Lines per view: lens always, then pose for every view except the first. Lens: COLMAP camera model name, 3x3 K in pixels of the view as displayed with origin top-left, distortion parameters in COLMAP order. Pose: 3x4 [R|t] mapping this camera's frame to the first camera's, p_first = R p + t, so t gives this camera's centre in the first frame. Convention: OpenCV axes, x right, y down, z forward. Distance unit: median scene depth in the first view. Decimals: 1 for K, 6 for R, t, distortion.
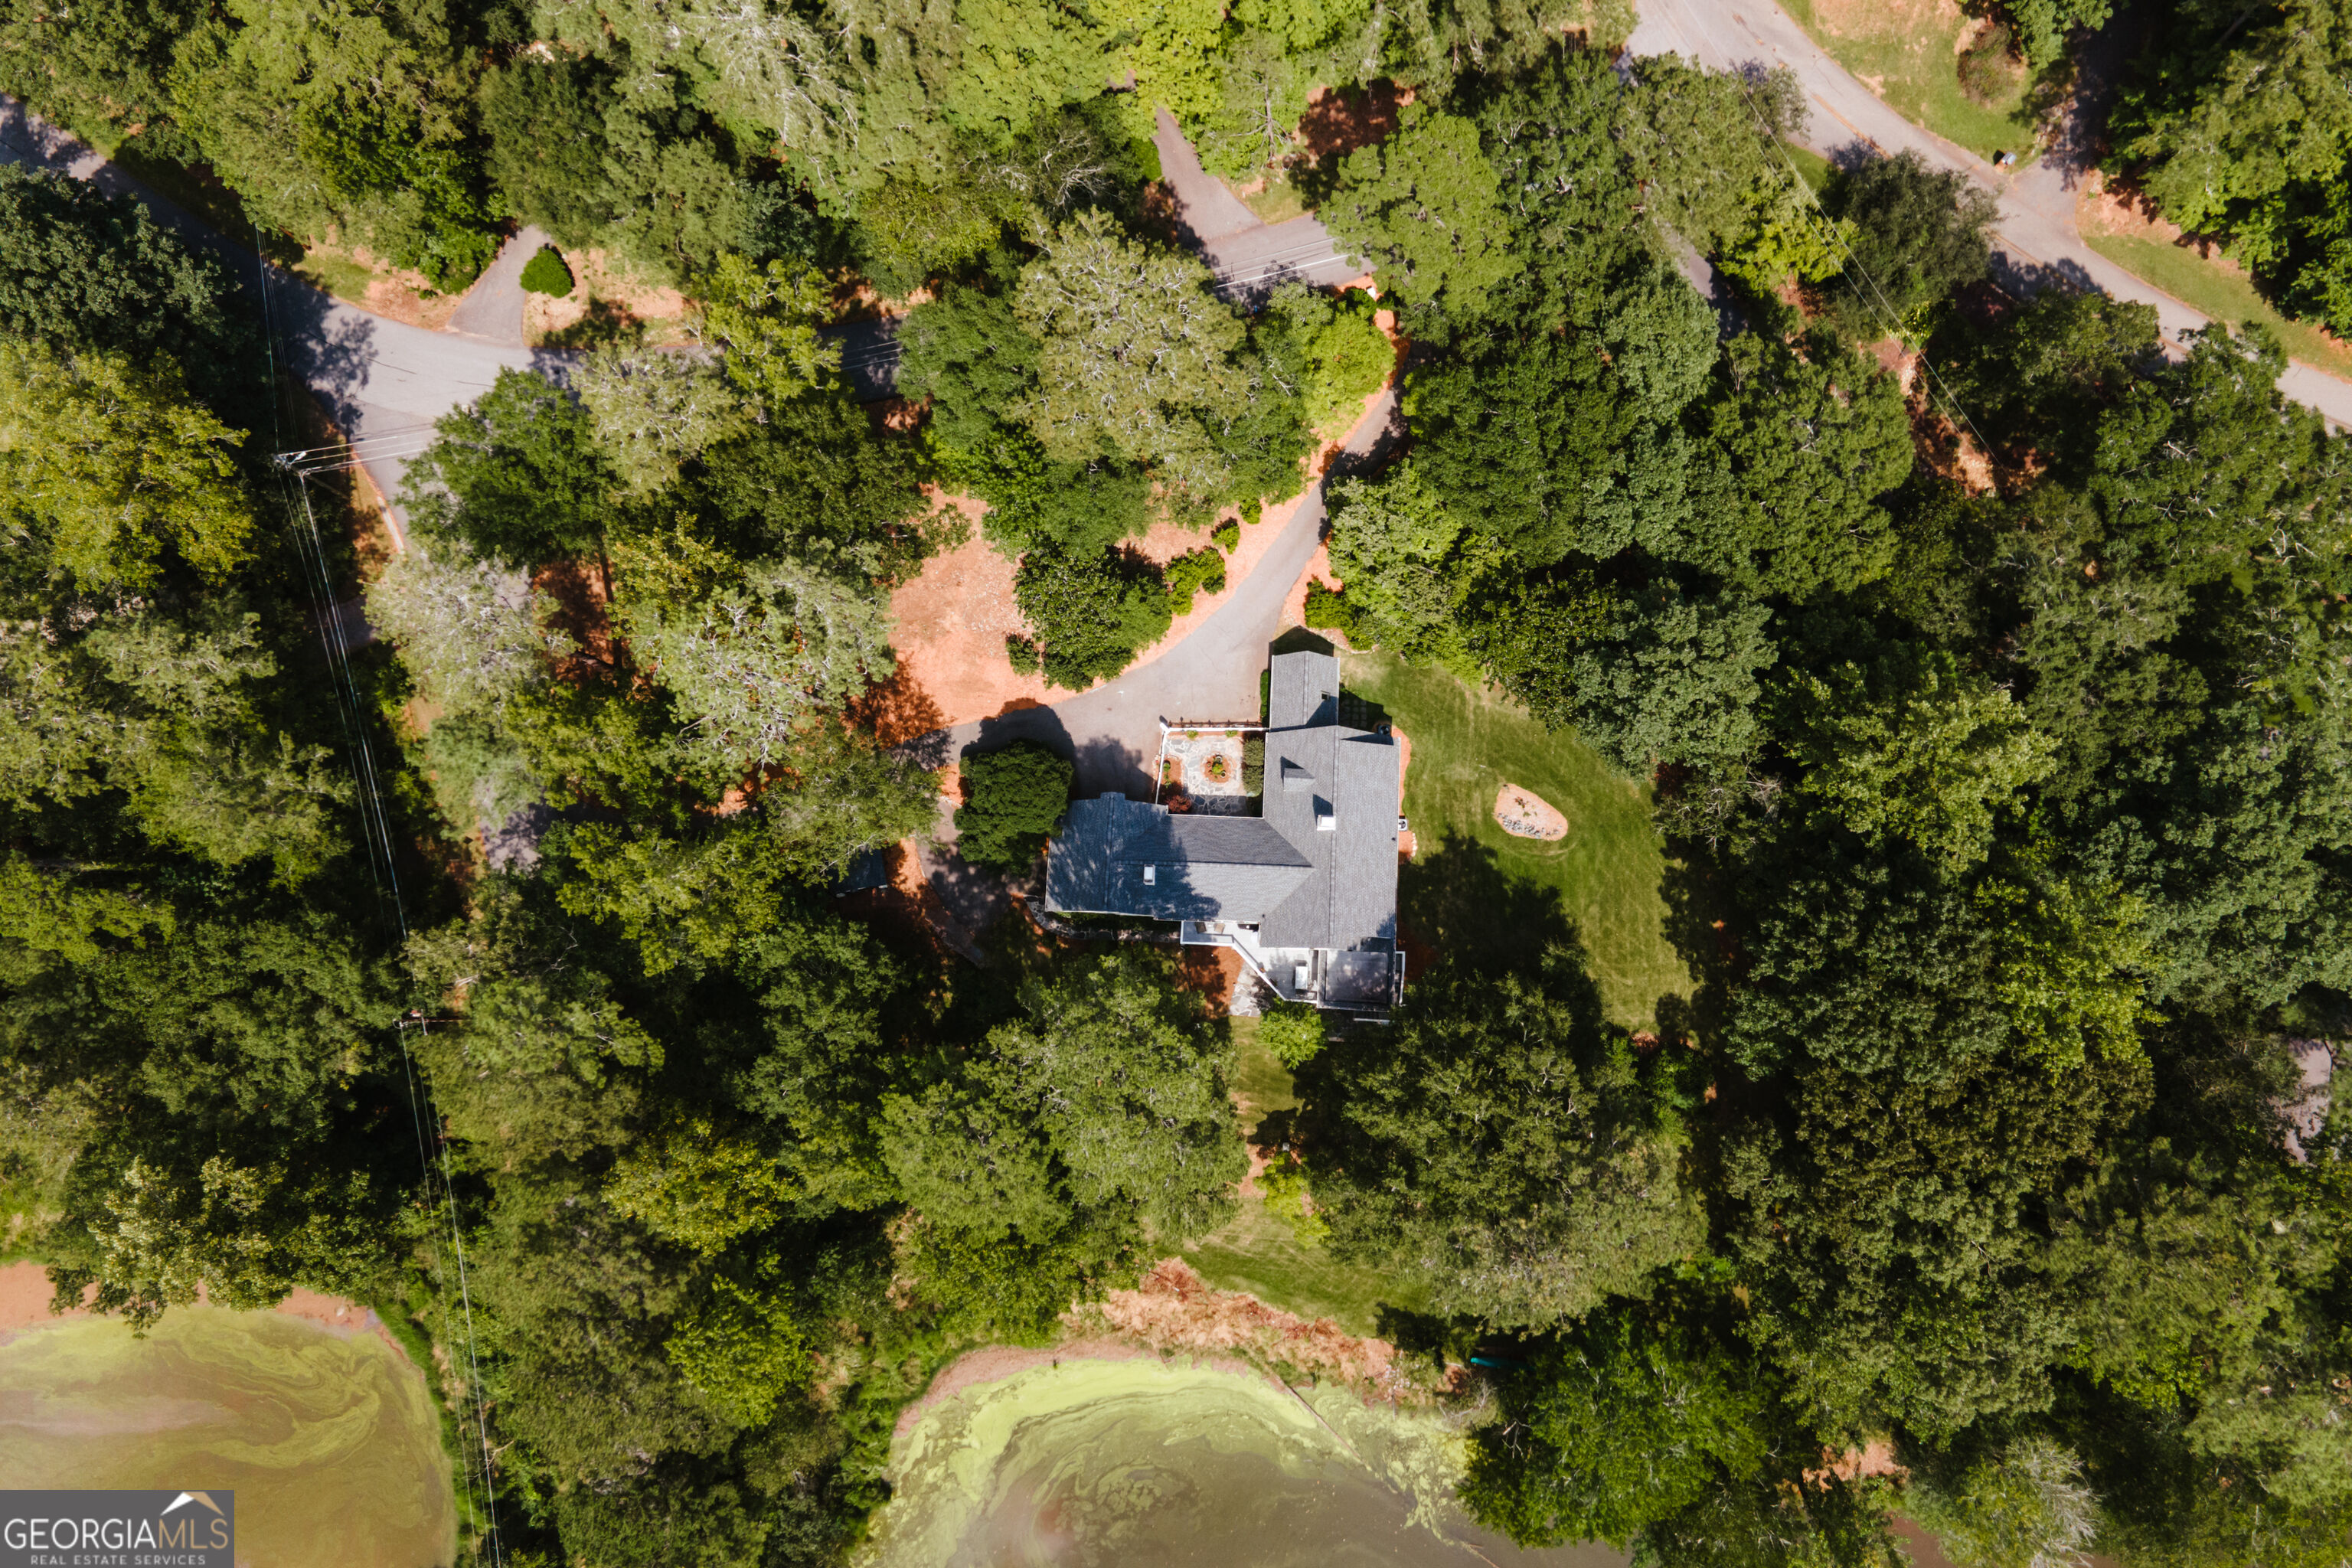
lens RADIAL K [[1661.2, 0, 1190.9], [0, 1661.2, 745.5], [0, 0, 1]] dist [0.048274, -0.000188]
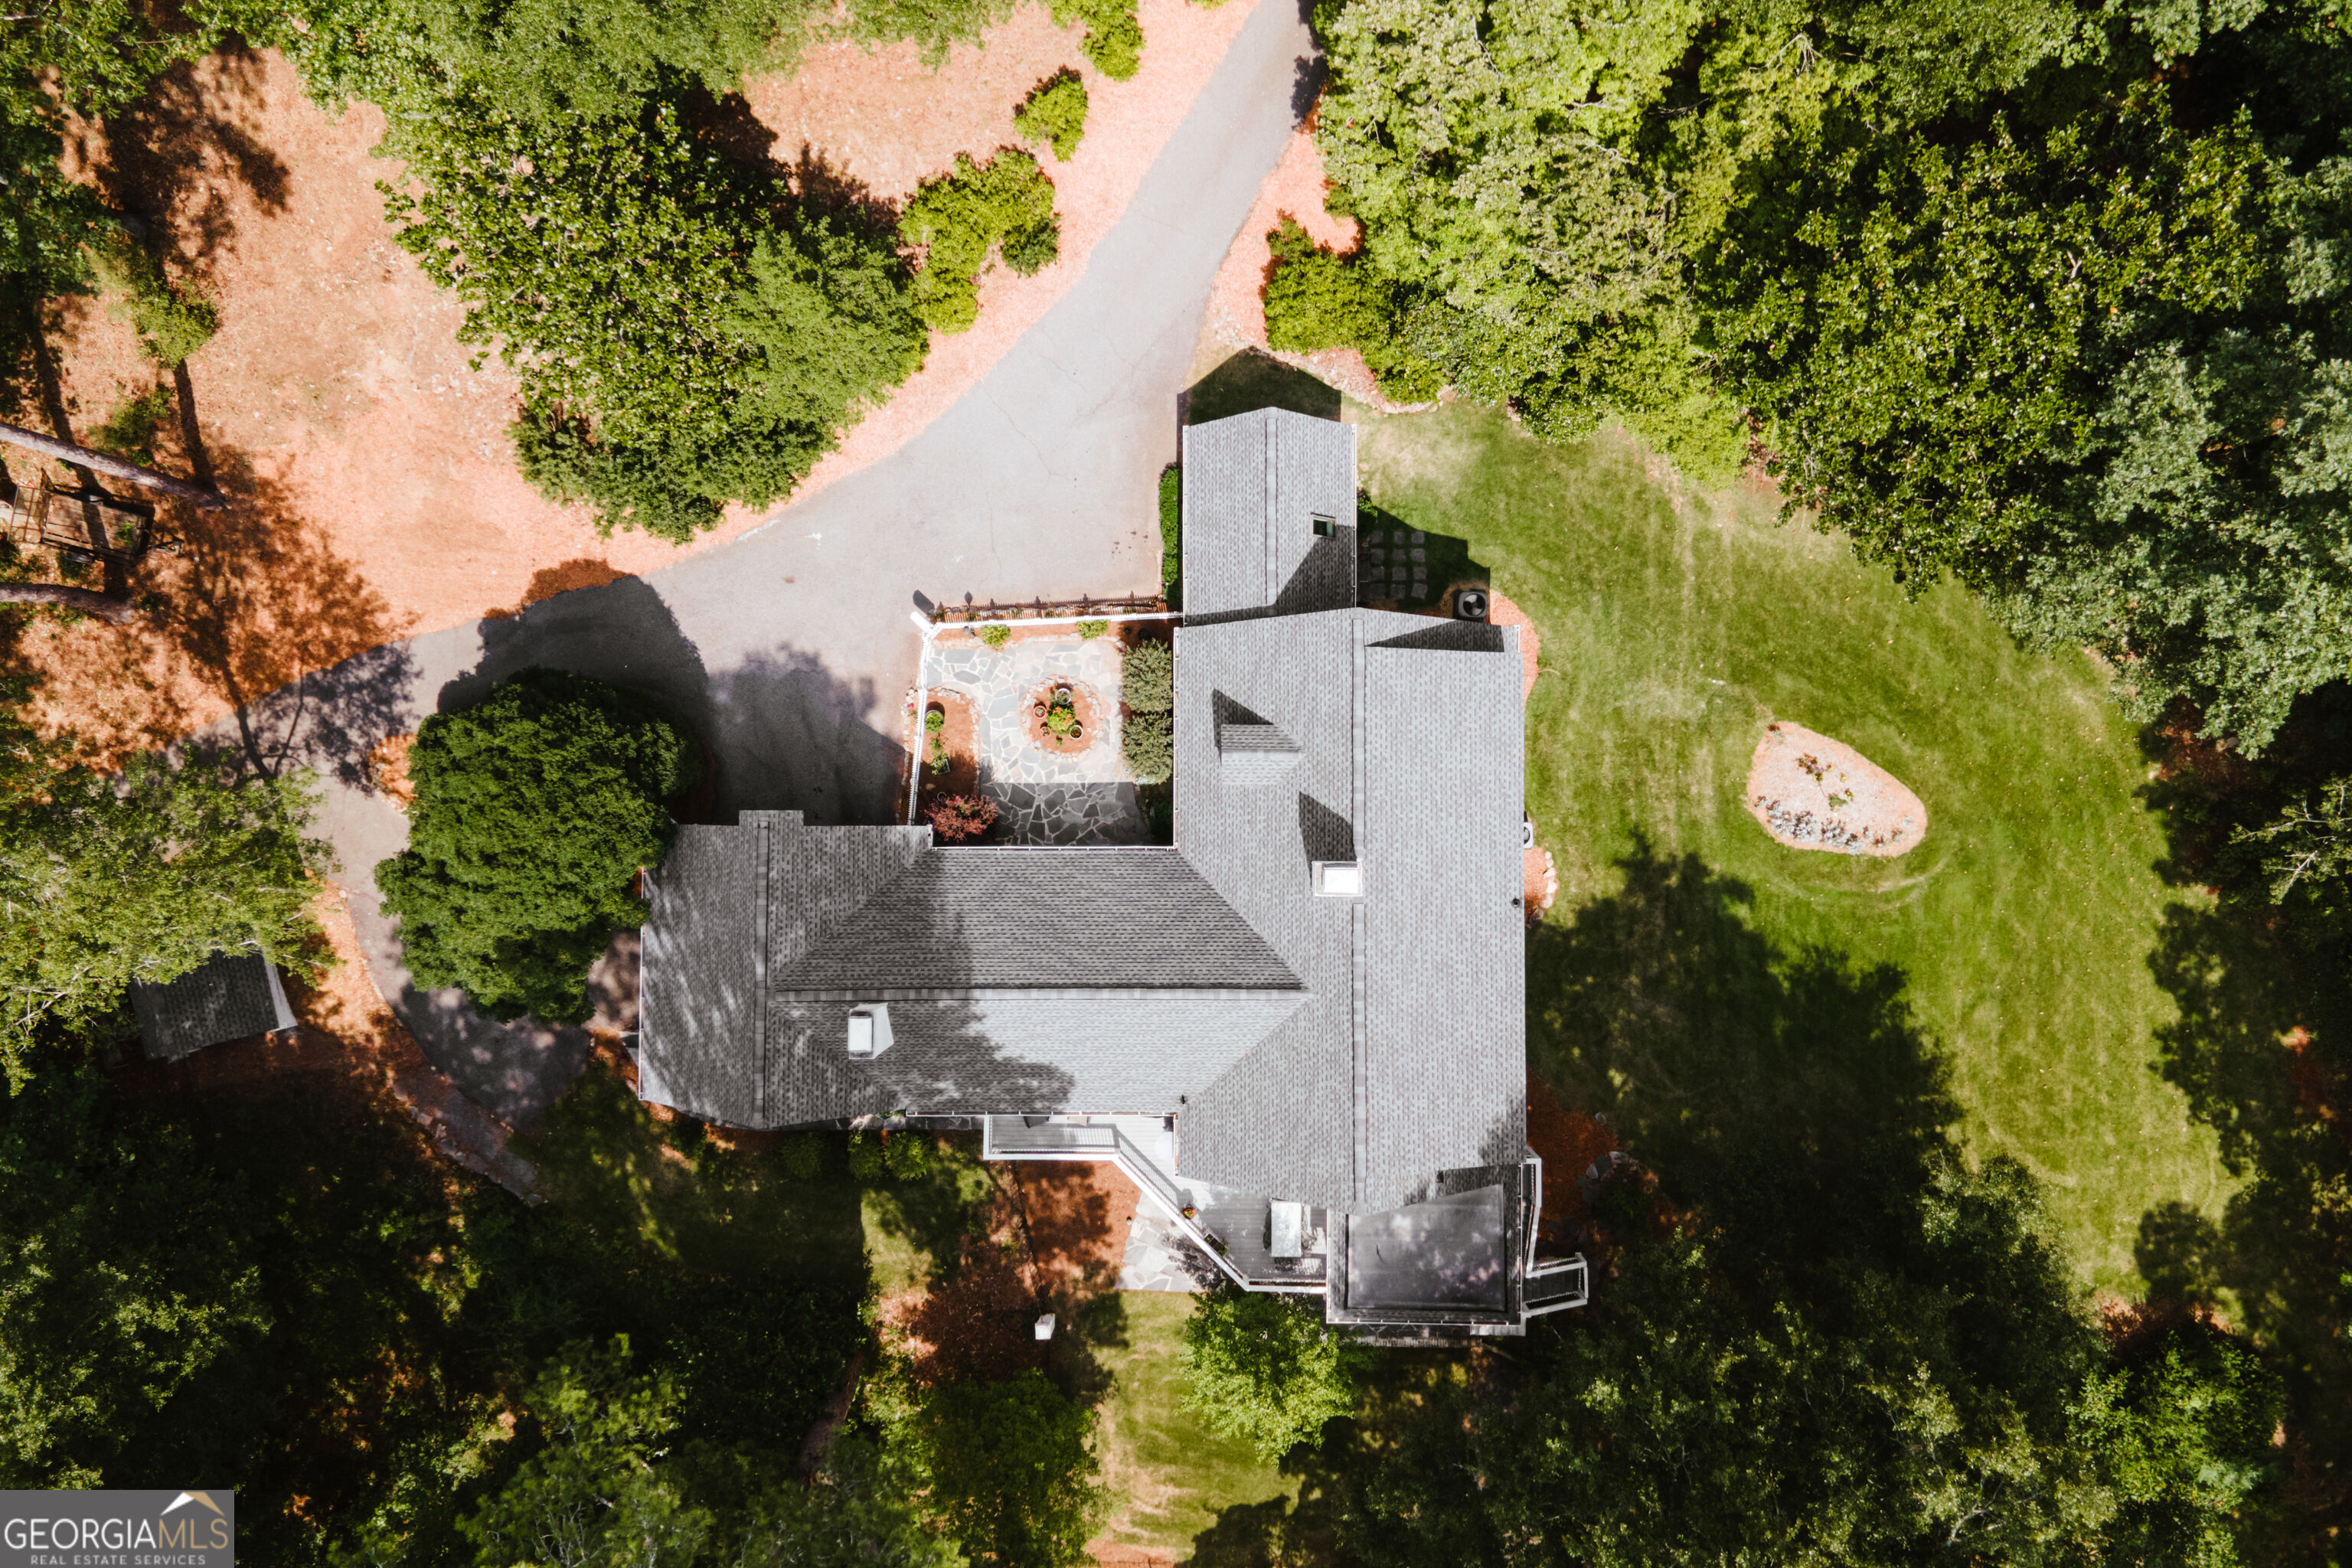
lens RADIAL K [[1684.2, 0, 1176.0], [0, 1684.2, 784.0], [0, 0, 1]] dist [0.051143, -0.000842]
pose [[0.999069, -0.042167, -0.009094, 0.046846], [0.042999, 0.990336, 0.131852, -0.023071], [0.003446, -0.132120, 0.991228, 0.591248]]
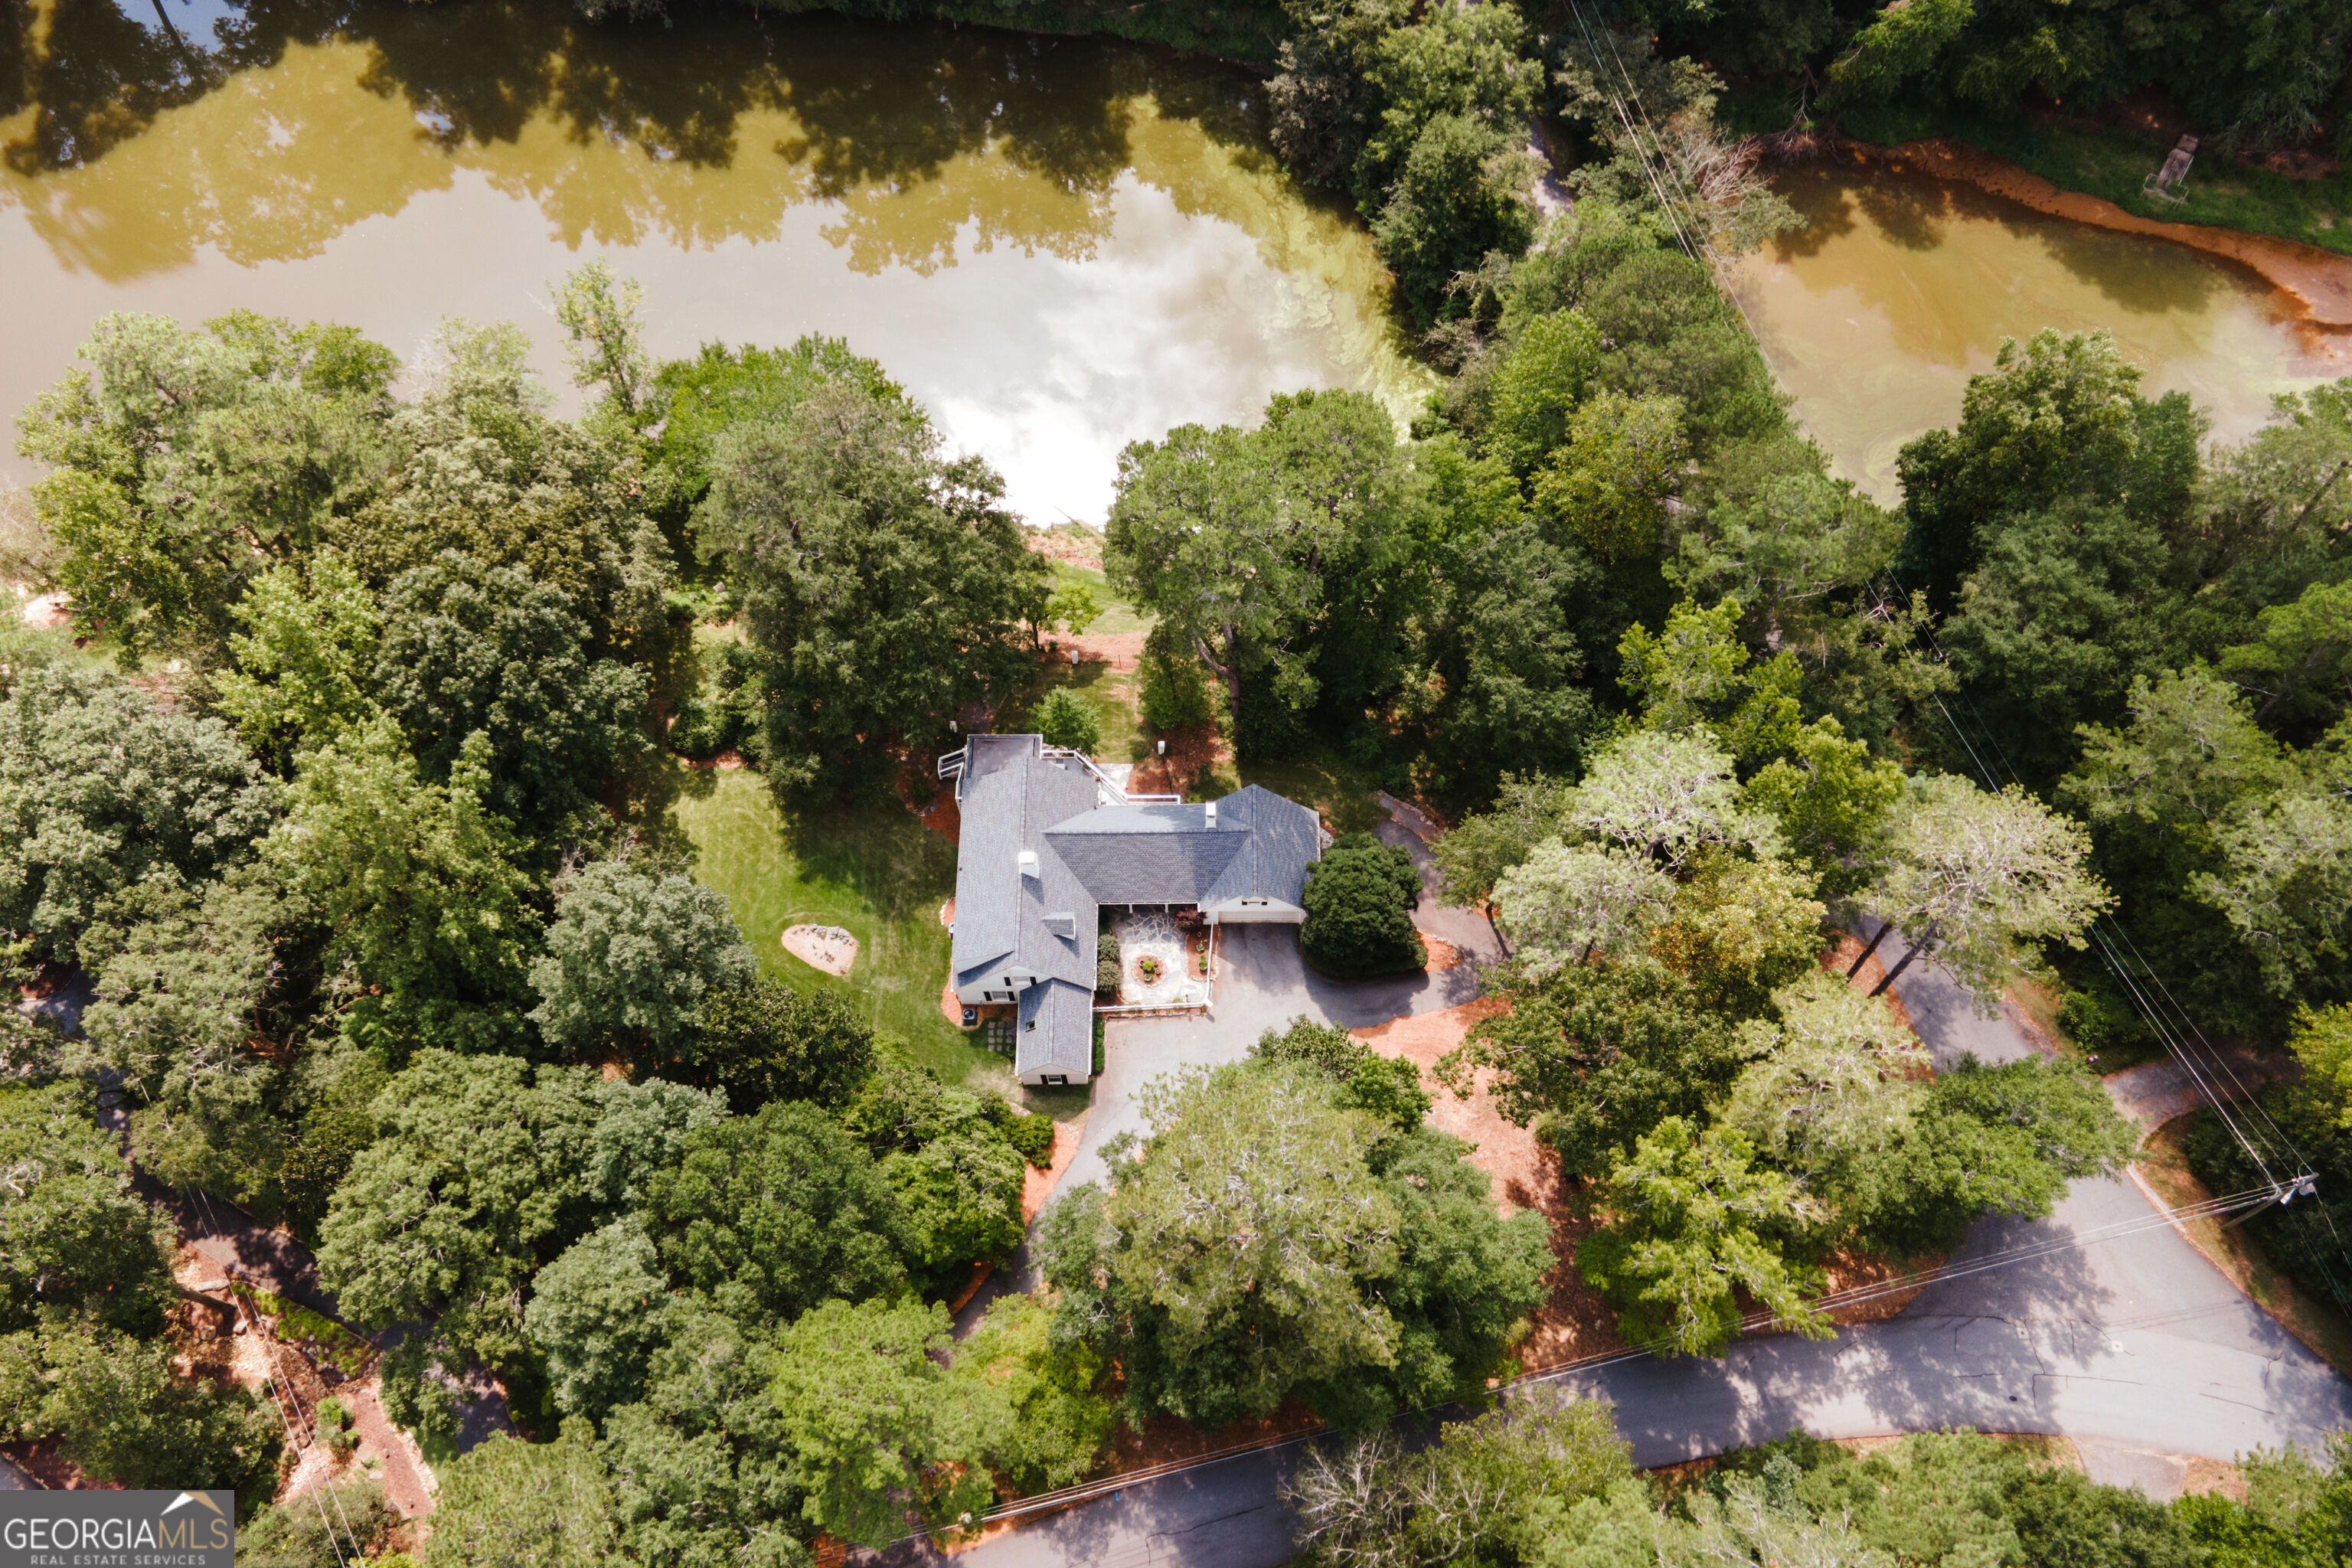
lens RADIAL K [[1684.2, 0, 1176.0], [0, 1684.2, 784.0], [0, 0, 1]] dist [0.051143, -0.000842]
pose [[-0.998319, 0.056341, 0.013614, -0.017898], [-0.037232, -0.803343, 0.594352, -0.462607], [0.044423, 0.592845, 0.804090, 0.184678]]
